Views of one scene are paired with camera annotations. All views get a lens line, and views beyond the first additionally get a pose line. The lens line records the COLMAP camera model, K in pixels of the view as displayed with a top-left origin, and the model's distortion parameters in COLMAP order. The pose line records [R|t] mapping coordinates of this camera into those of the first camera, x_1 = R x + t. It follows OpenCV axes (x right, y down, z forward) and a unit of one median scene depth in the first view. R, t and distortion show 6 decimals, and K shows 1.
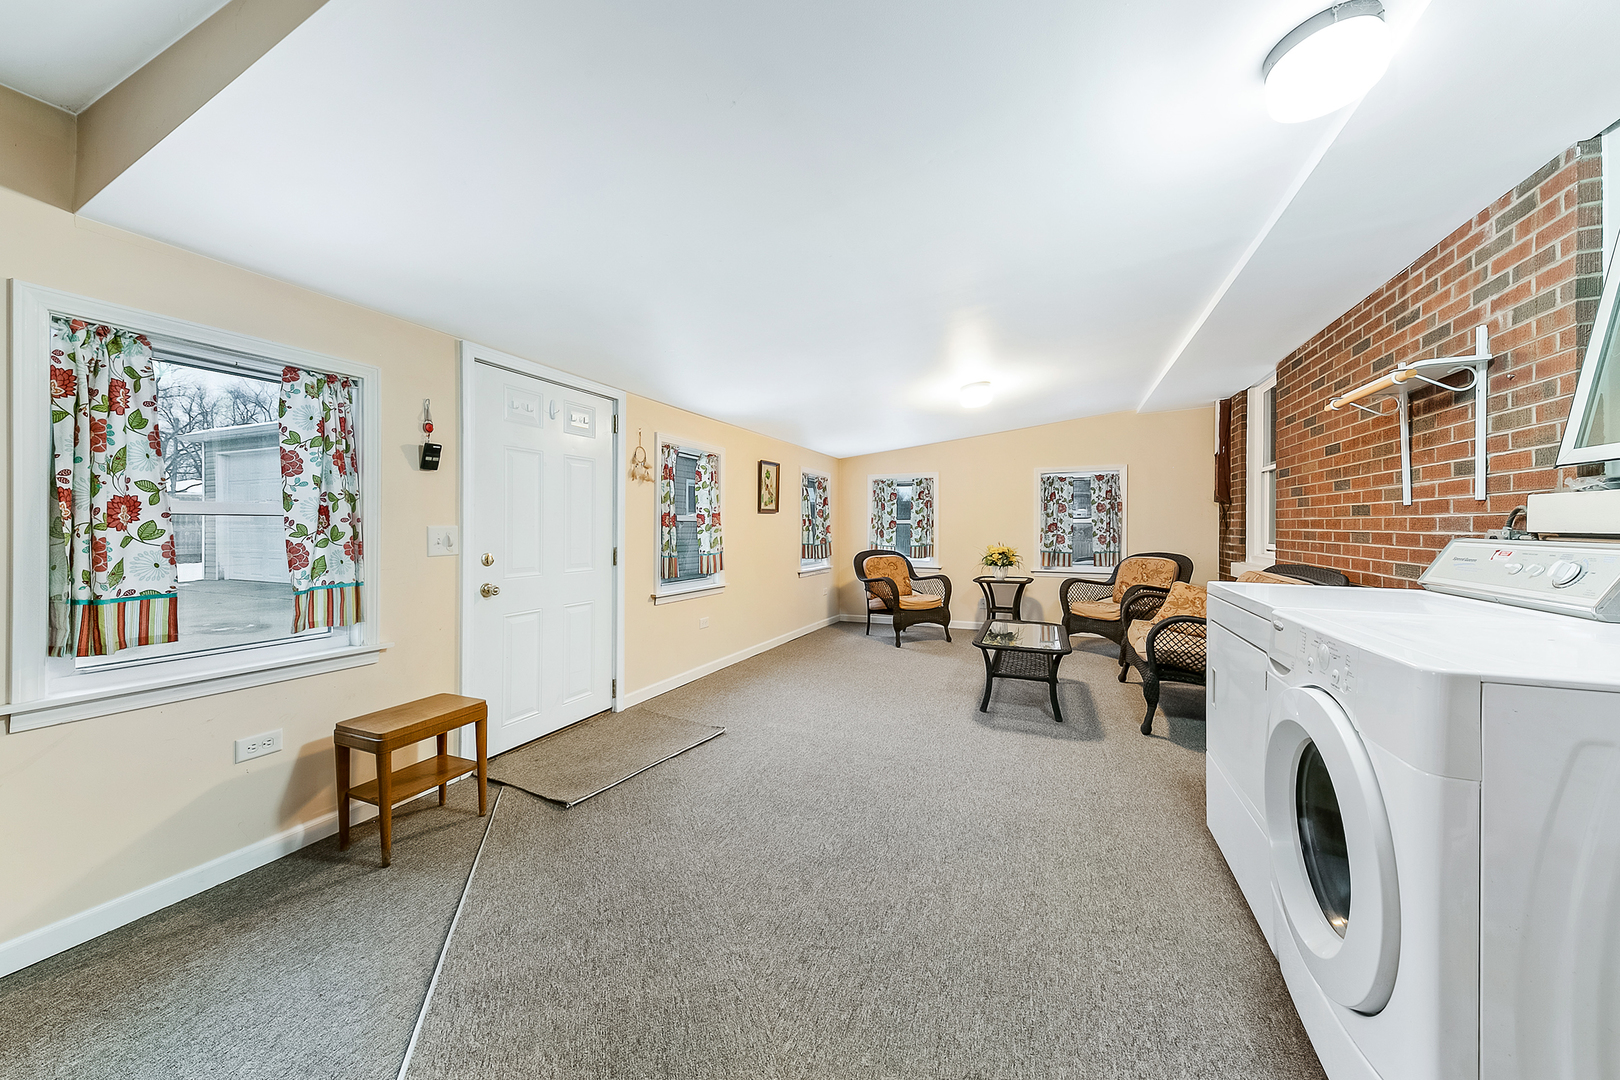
lens RADIAL K [[558.3, 0, 810.0], [0, 558.3, 540.0], [0, 0, 1]] dist [0.001029, -0.000175]
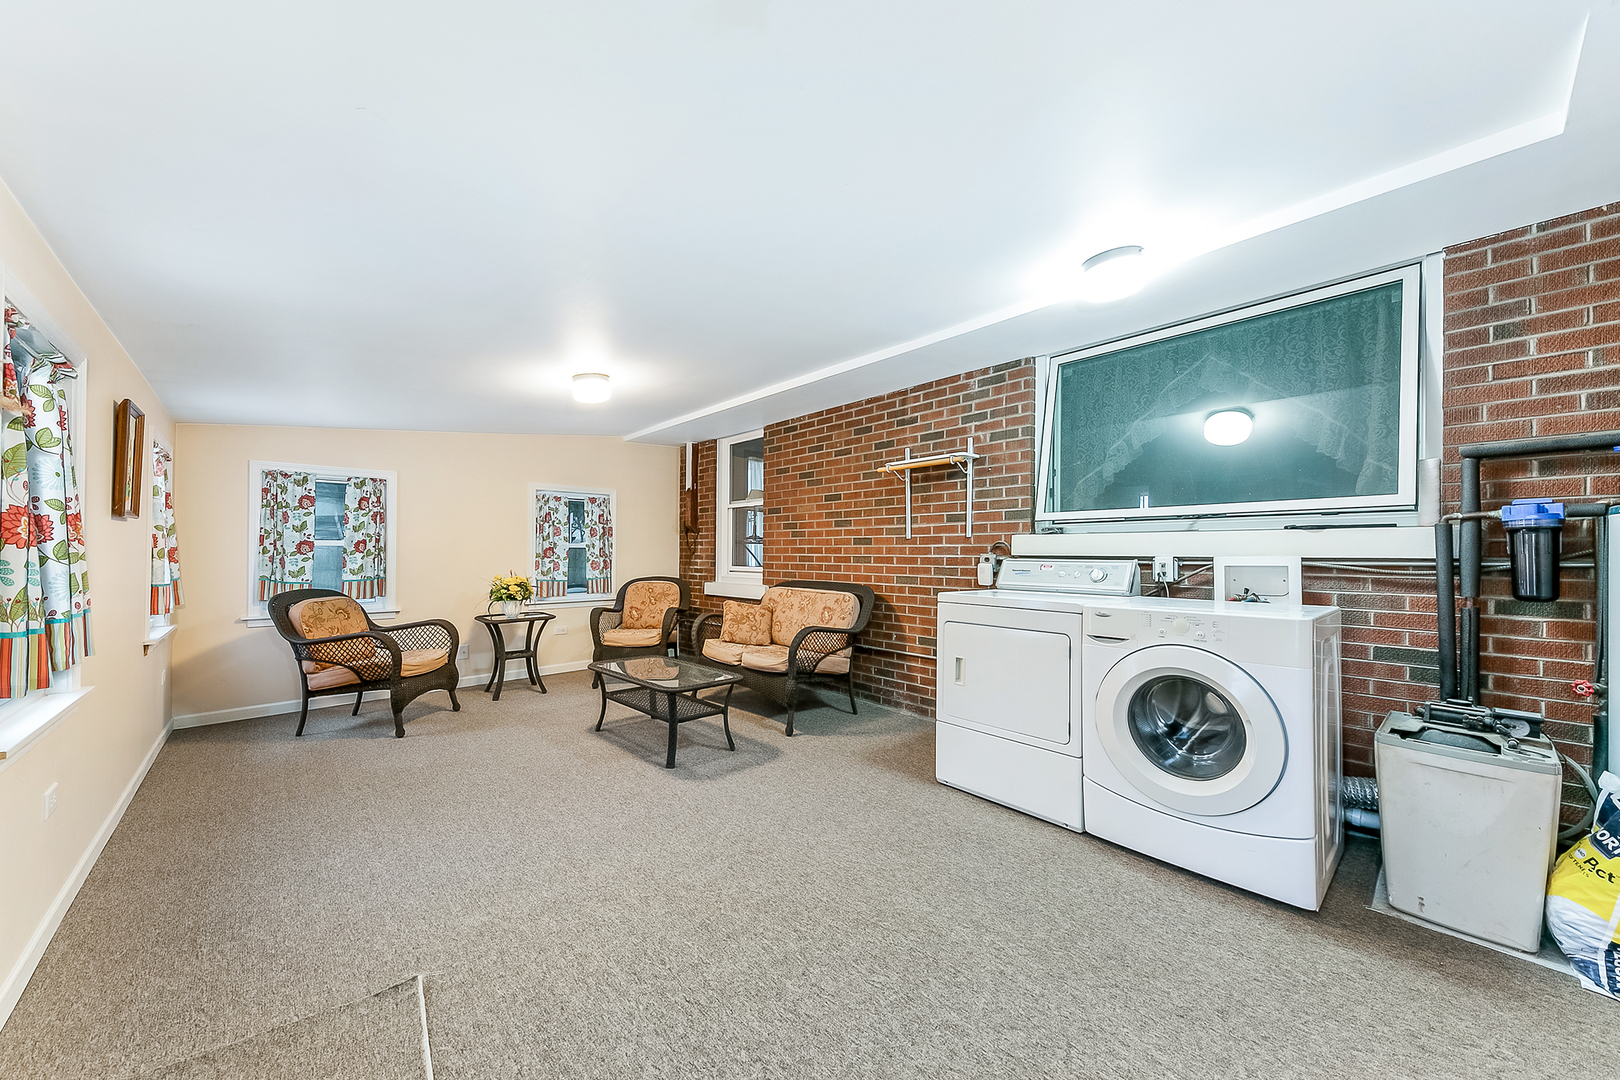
lens RADIAL K [[582.6, 0, 810.4], [0, 582.6, 560.0], [0, 0, 1]] dist [0.020739, -0.000098]
pose [[0.411281, -0.009279, 0.911461, -0.353925], [0.019416, 0.999810, 0.001417, -0.006128], [-0.911302, 0.017114, 0.411383, 0.370364]]
